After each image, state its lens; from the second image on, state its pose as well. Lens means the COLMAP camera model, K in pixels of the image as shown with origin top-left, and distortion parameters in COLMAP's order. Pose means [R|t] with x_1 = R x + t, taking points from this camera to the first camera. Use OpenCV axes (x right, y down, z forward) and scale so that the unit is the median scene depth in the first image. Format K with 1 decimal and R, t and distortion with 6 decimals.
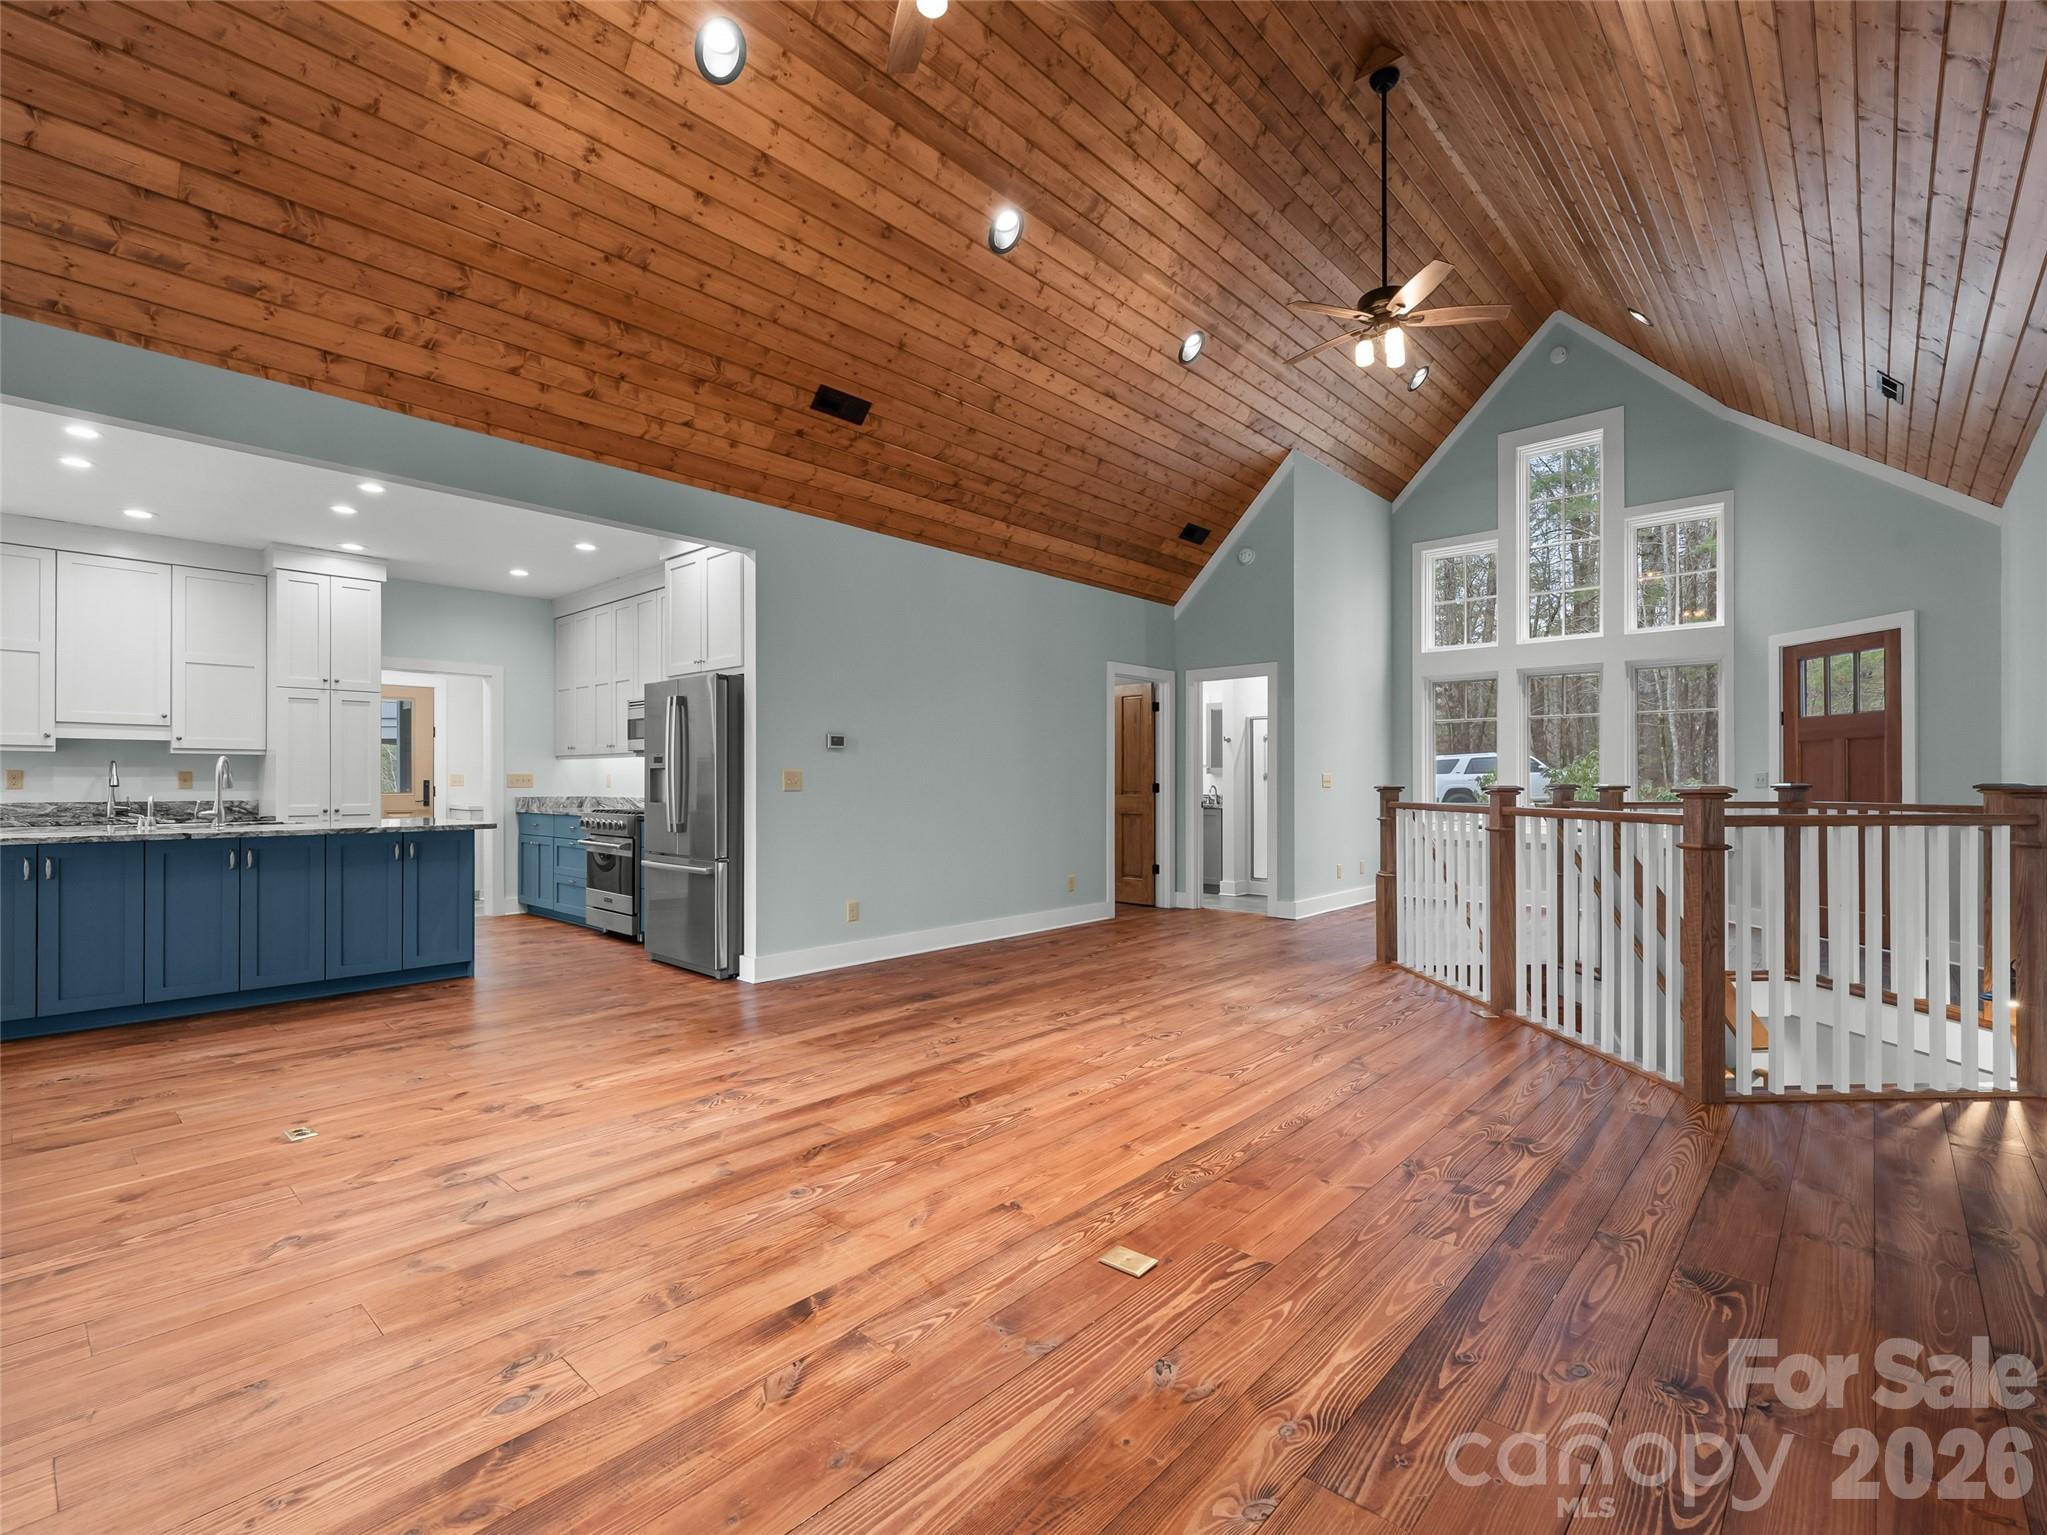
lens RADIAL K [[938.3, 0, 1014.4], [0, 938.3, 773.4], [0, 0, 1]] dist [-0.000252, 0.000038]
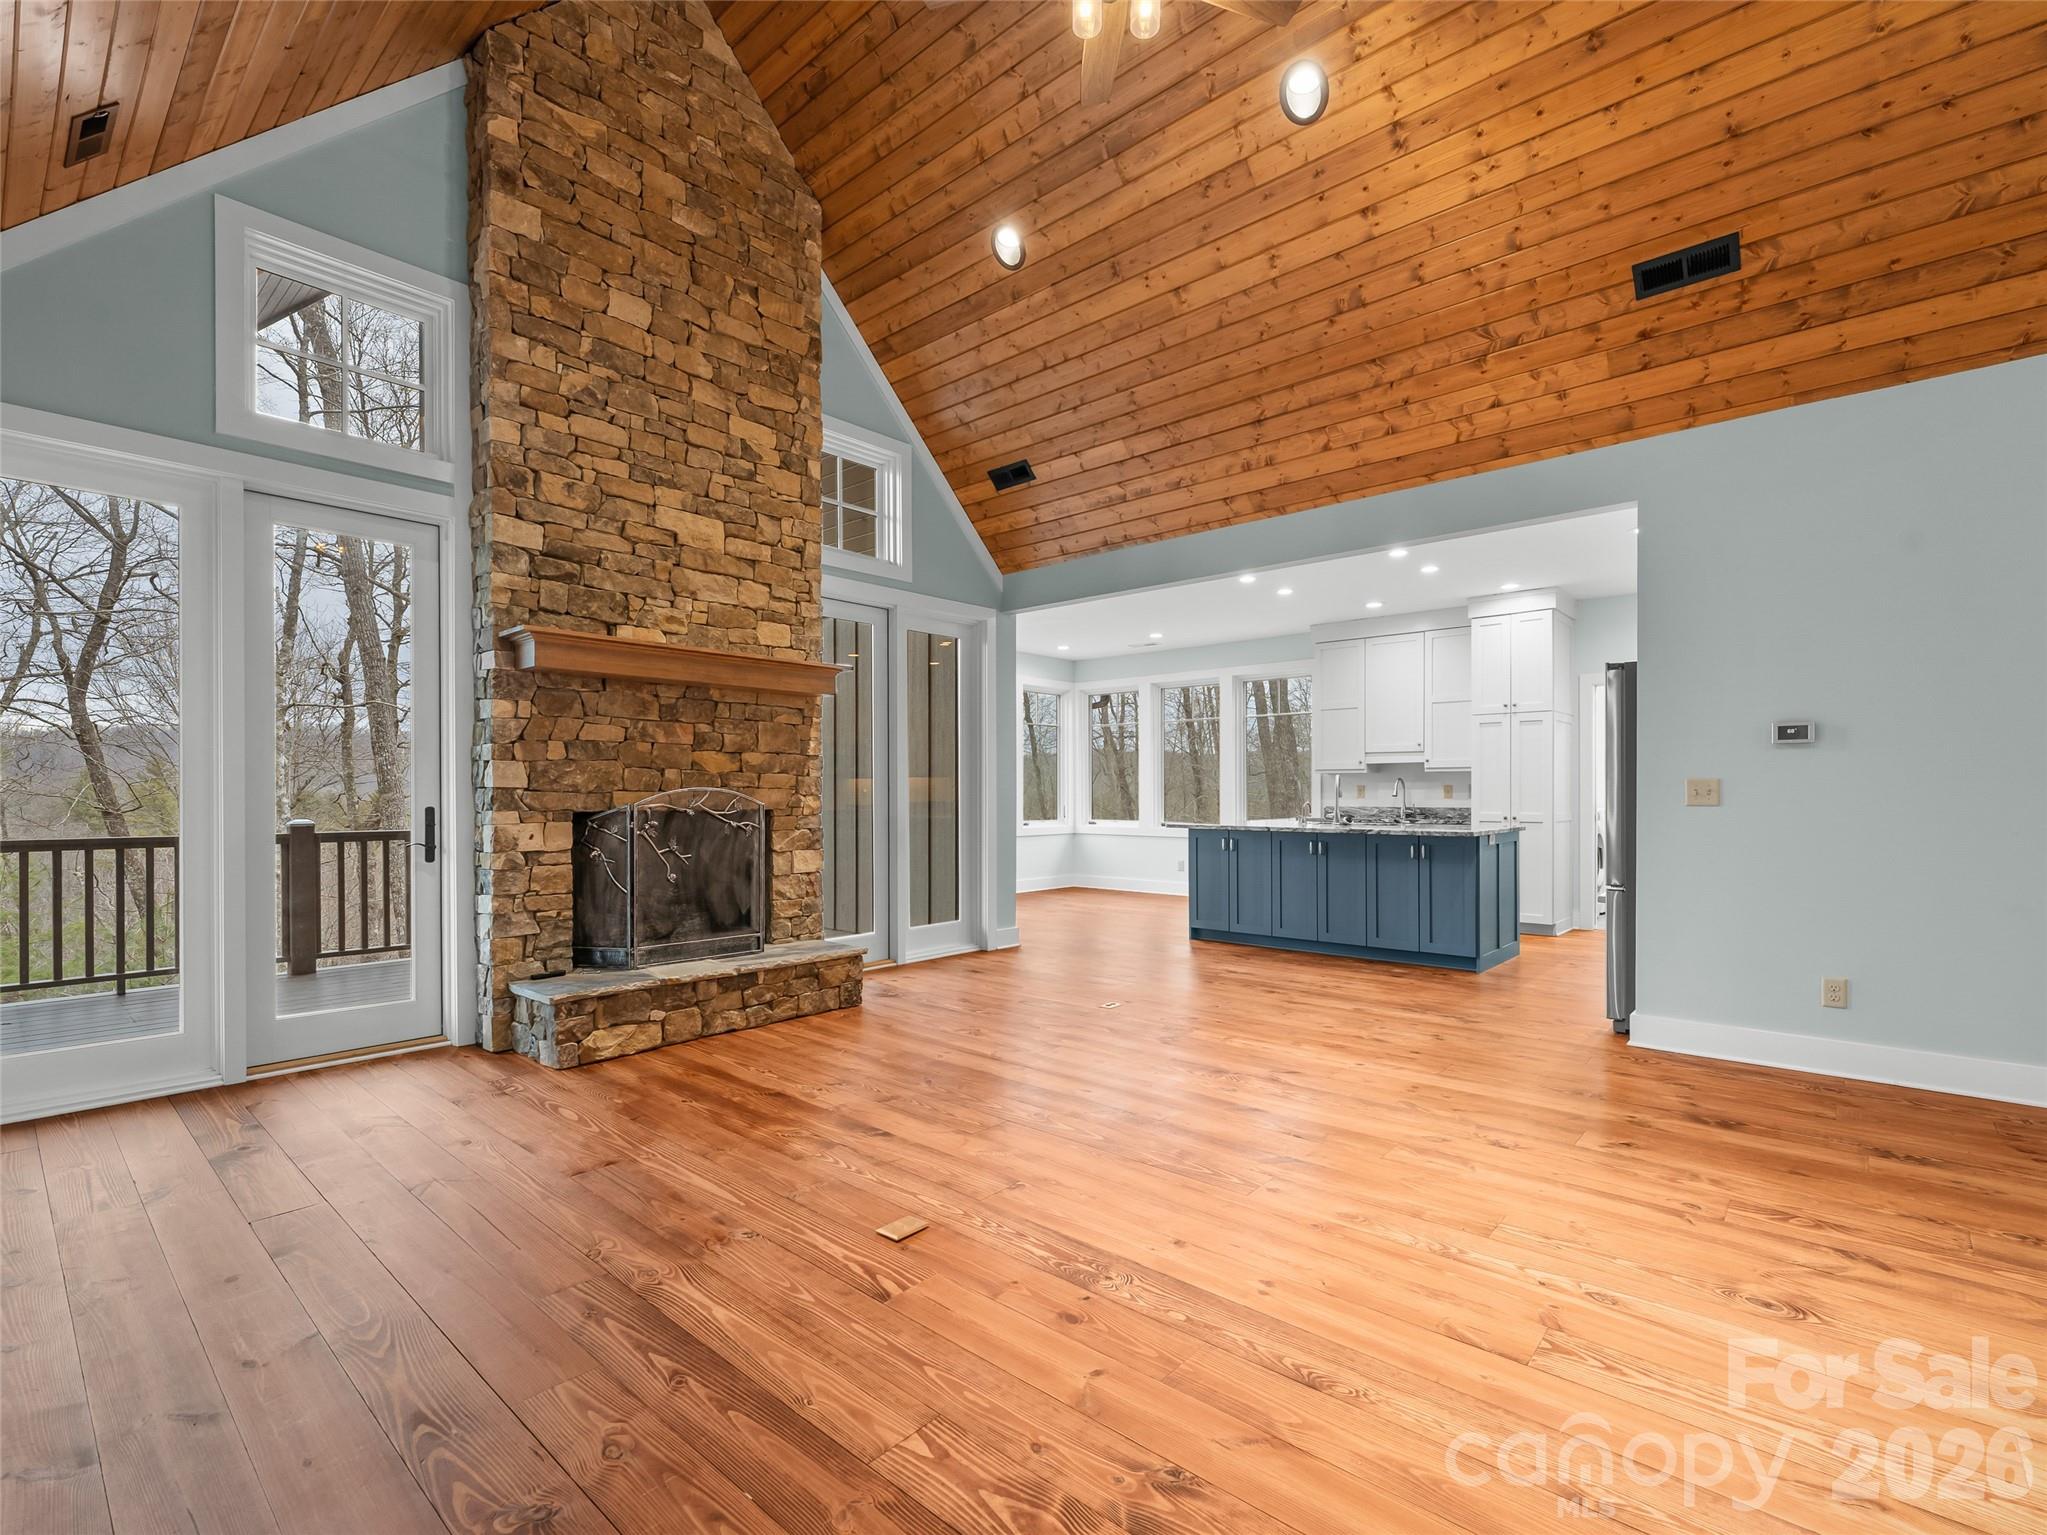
lens RADIAL K [[938.3, 0, 1026.6], [0, 938.3, 792.8], [0, 0, 1]] dist [-0.000252, 0.000038]
pose [[0.016265, -0.000571, -0.999868, 0.449600], [0.010777, 0.999942, -0.000396, 0.003113], [0.999810, -0.010769, 0.016270, 0.414149]]
